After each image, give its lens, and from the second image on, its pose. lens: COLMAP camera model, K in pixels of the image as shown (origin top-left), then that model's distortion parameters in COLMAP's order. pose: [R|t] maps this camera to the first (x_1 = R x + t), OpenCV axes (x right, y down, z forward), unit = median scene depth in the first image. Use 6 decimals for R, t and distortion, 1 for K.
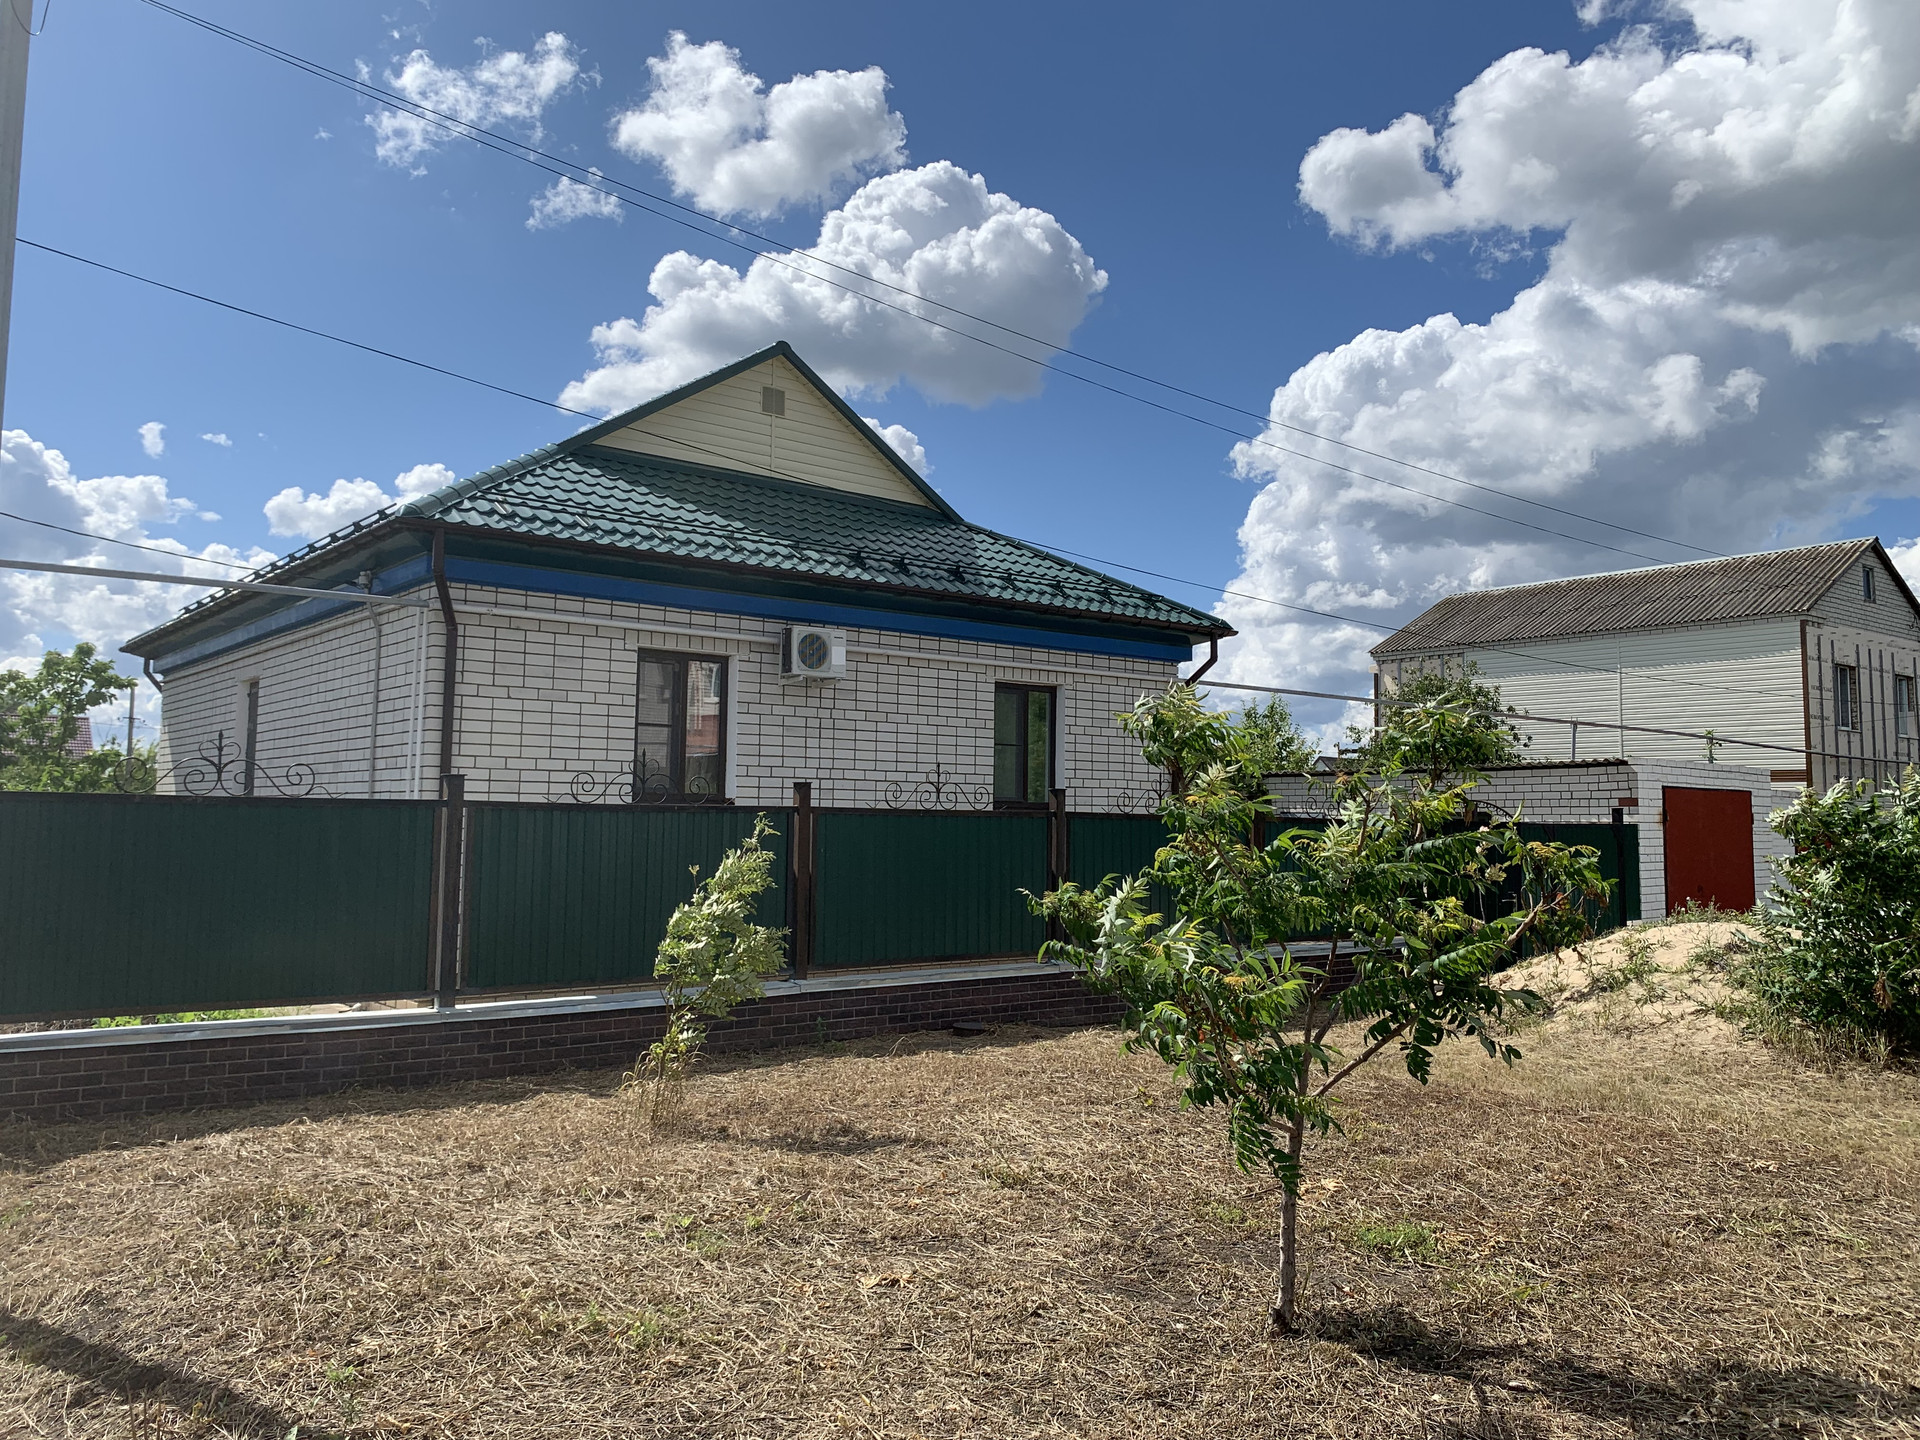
lens RADIAL K [[1446.4, 0, 960.0], [0, 1446.4, 697.4], [0, 0, 1]] dist [-0.111763, -0.000889]
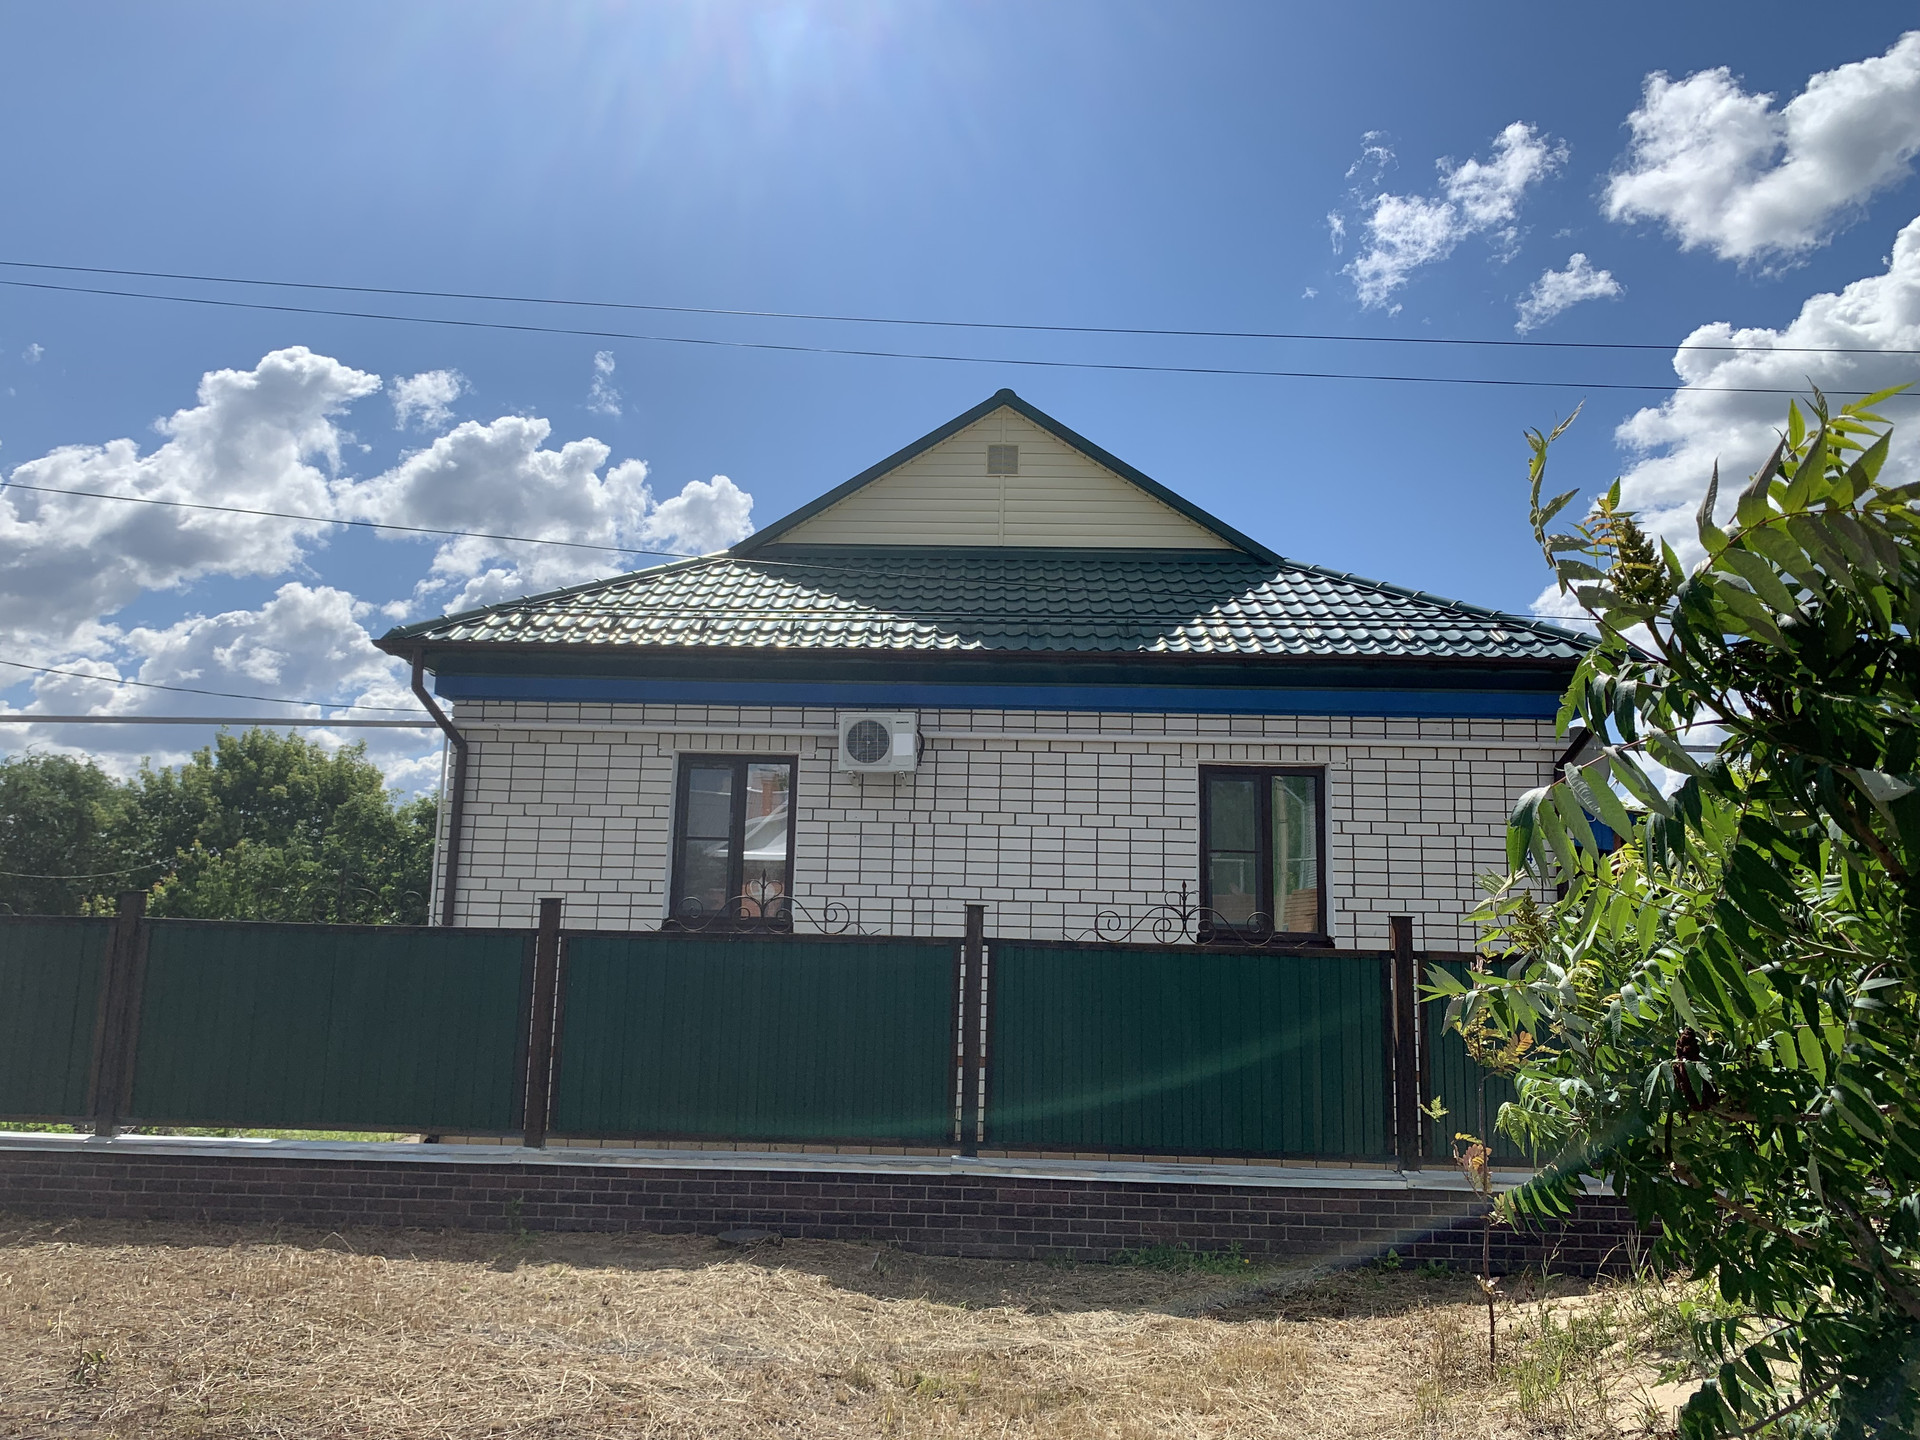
lens RADIAL K [[1467.2, 0, 958.9], [0, 1467.2, 673.3], [0, 0, 1]] dist [0.079689, -0.121133]
pose [[0.738961, -0.116049, -0.663679, 0.485034], [0.038447, 0.990713, -0.130424, 0.039782], [0.672650, 0.070862, 0.736560, 0.401297]]
